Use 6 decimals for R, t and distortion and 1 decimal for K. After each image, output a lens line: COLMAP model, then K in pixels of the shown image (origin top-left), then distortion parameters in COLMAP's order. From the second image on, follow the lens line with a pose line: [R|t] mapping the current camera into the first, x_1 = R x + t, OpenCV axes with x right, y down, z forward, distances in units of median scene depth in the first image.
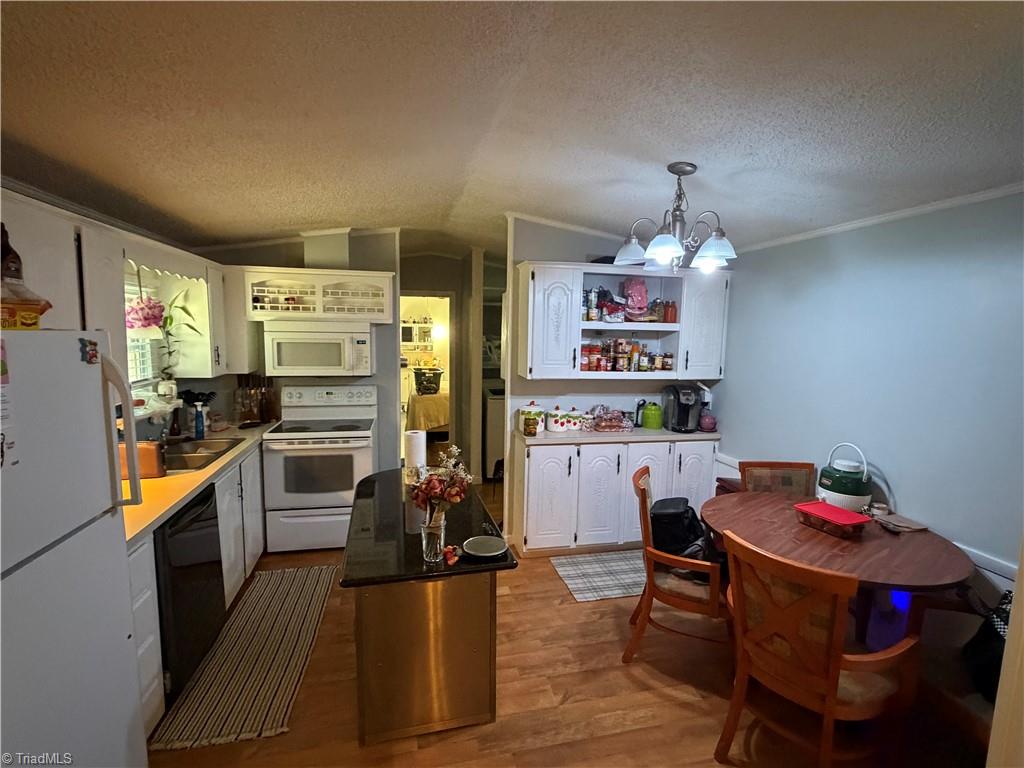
lens RADIAL K [[458.2, 0, 512.9], [0, 458.2, 384.2], [0, 0, 1]] dist [-0.000166, 0.000017]
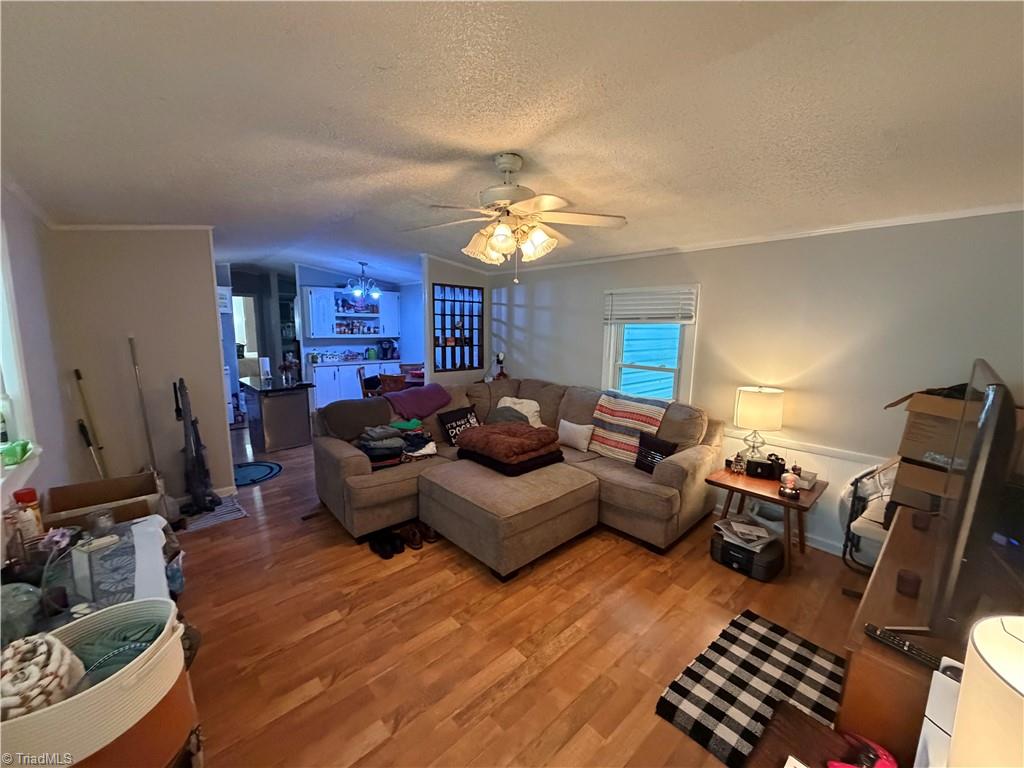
lens RADIAL K [[407.0, 0, 506.9], [0, 407.0, 383.2], [0, 0, 1]] dist [0.001079, -0.000005]
pose [[0.867090, -0.078241, 0.491969, -0.131320], [0.052657, 0.996451, 0.065664, 0.122413], [-0.495361, -0.031031, 0.868133, -1.169664]]
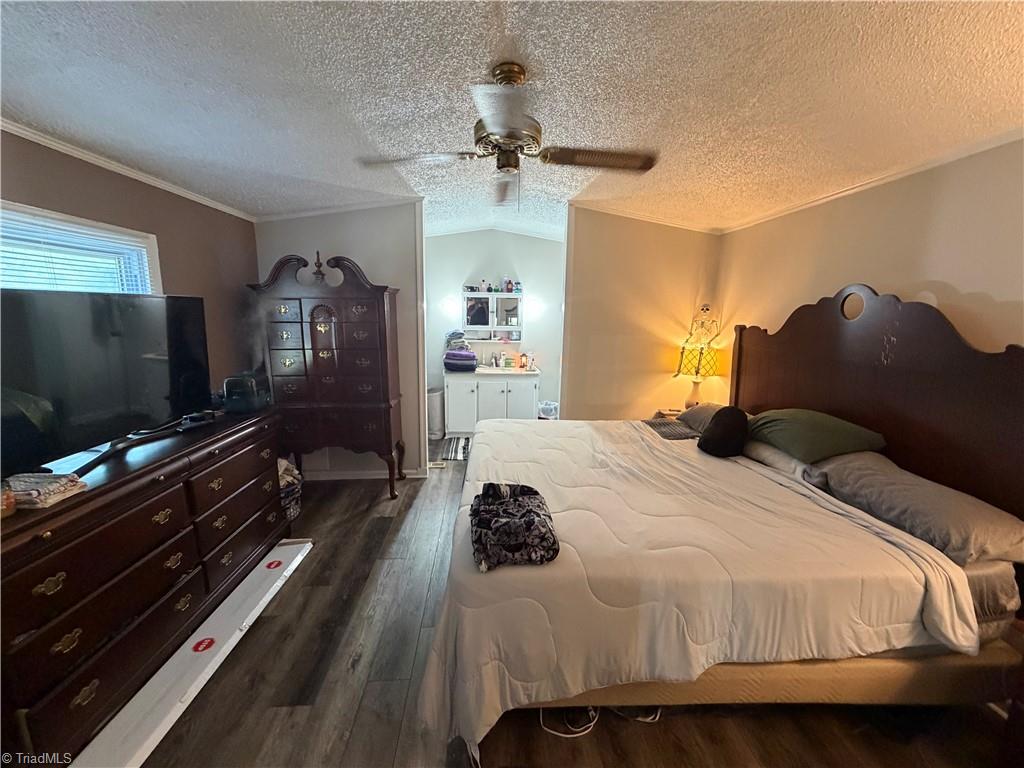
lens RADIAL K [[407.0, 0, 512.4], [0, 407.0, 381.1], [0, 0, 1]] dist [0.001079, -0.000005]
pose [[0.984236, 0.025835, -0.174961, -0.133296], [-0.017889, 0.998742, 0.046844, -0.064726], [0.175952, -0.042976, 0.983460, 0.692621]]
